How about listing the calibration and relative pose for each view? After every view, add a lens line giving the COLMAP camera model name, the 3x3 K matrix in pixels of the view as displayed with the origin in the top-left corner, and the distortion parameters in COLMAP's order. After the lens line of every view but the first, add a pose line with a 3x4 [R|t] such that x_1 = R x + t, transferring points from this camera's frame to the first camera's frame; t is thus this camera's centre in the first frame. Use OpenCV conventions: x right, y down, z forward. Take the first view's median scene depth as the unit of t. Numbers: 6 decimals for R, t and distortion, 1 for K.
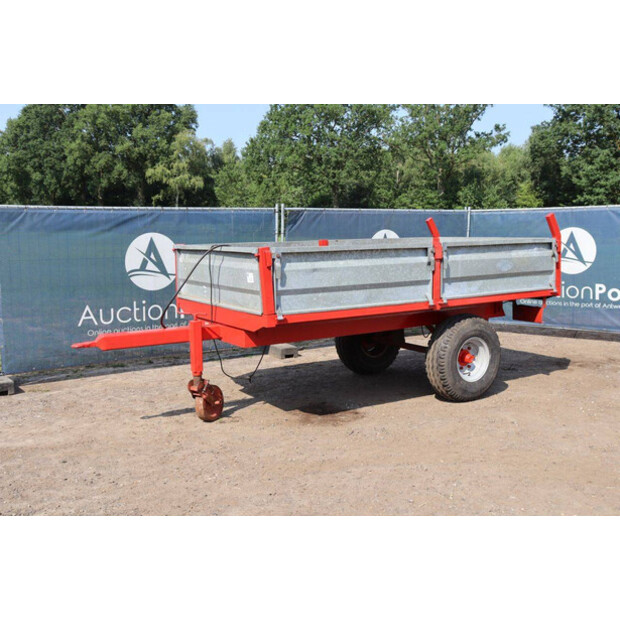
lens RADIAL K [[653.7, 0, 296.9], [0, 653.7, 331.2], [0, 0, 1]] dist [-0.025207, 0.000000]
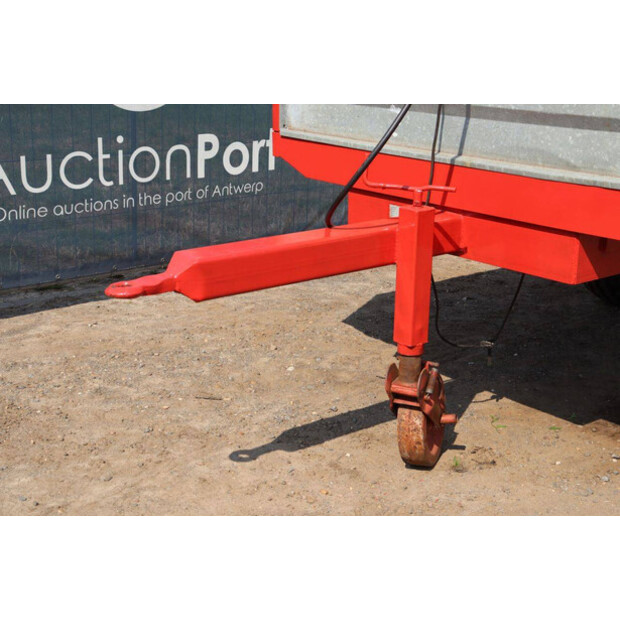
lens RADIAL K [[1045.4, 0, 315.2], [0, 1045.4, 307.3], [0, 0, 1]] dist [0.135704, 0.000000]
pose [[0.990153, -0.013756, 0.139308, -0.211608], [-0.004169, 0.991821, 0.127570, -0.025247], [-0.139924, -0.126894, 0.981998, 0.309384]]
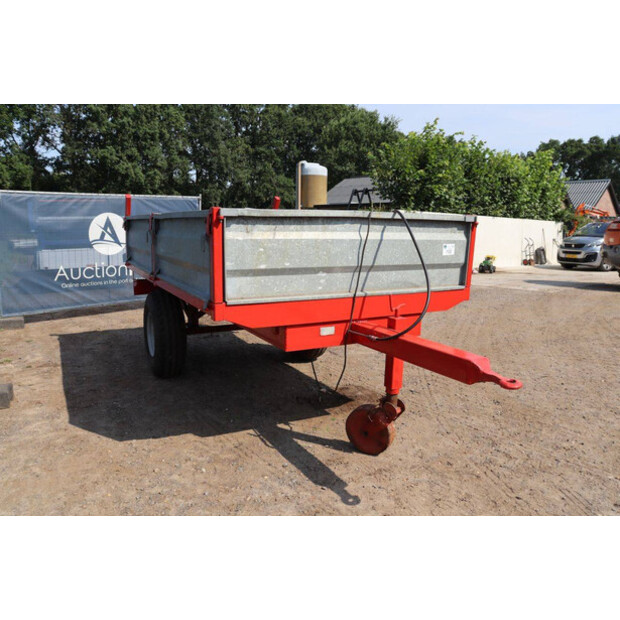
lens RADIAL K [[505.3, 0, 312.0], [0, 505.3, 310.1], [0, 0, 1]] dist [-0.143460, 0.108100]
pose [[0.063613, -0.149440, 0.986722, -0.504553], [0.140618, 0.980203, 0.139388, -0.081456], [-0.988018, 0.129884, 0.083368, 0.752435]]
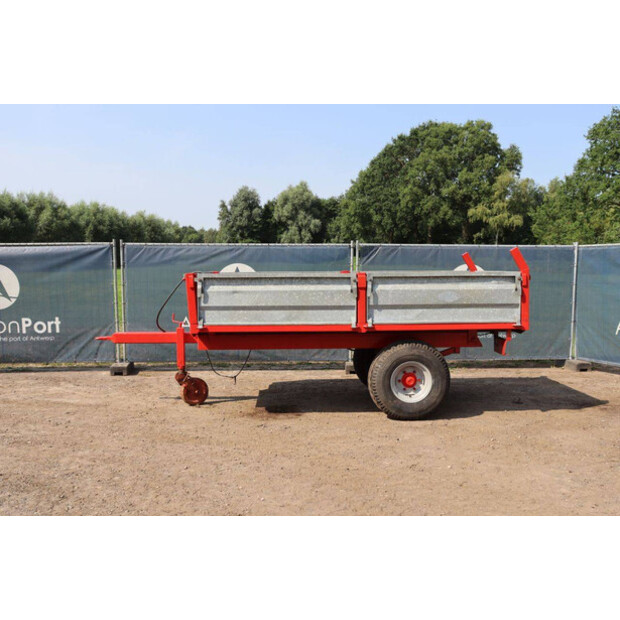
lens RADIAL K [[623.4, 0, 306.8], [0, 623.4, 313.5], [0, 0, 1]] dist [-0.051194, 0.000000]
pose [[0.865368, 0.048370, -0.498797, 0.508475], [-0.086733, 0.994767, -0.054008, 0.001039], [0.493574, 0.089999, 0.865035, 0.012445]]
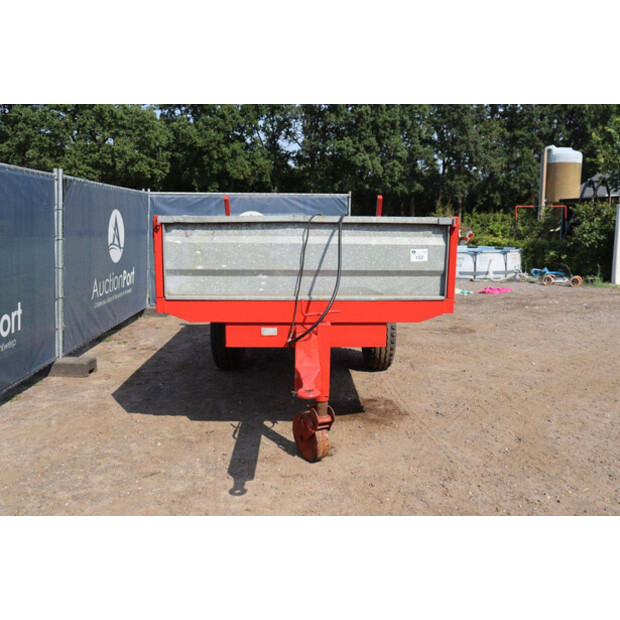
lens RADIAL K [[567.4, 0, 307.6], [0, 567.4, 307.7], [0, 0, 1]] dist [-0.068542, 0.000000]
pose [[0.507268, -0.113676, 0.854258, -0.491954], [0.117953, 0.991092, 0.061843, -0.052010], [-0.853678, 0.069391, 0.516157, 0.503776]]
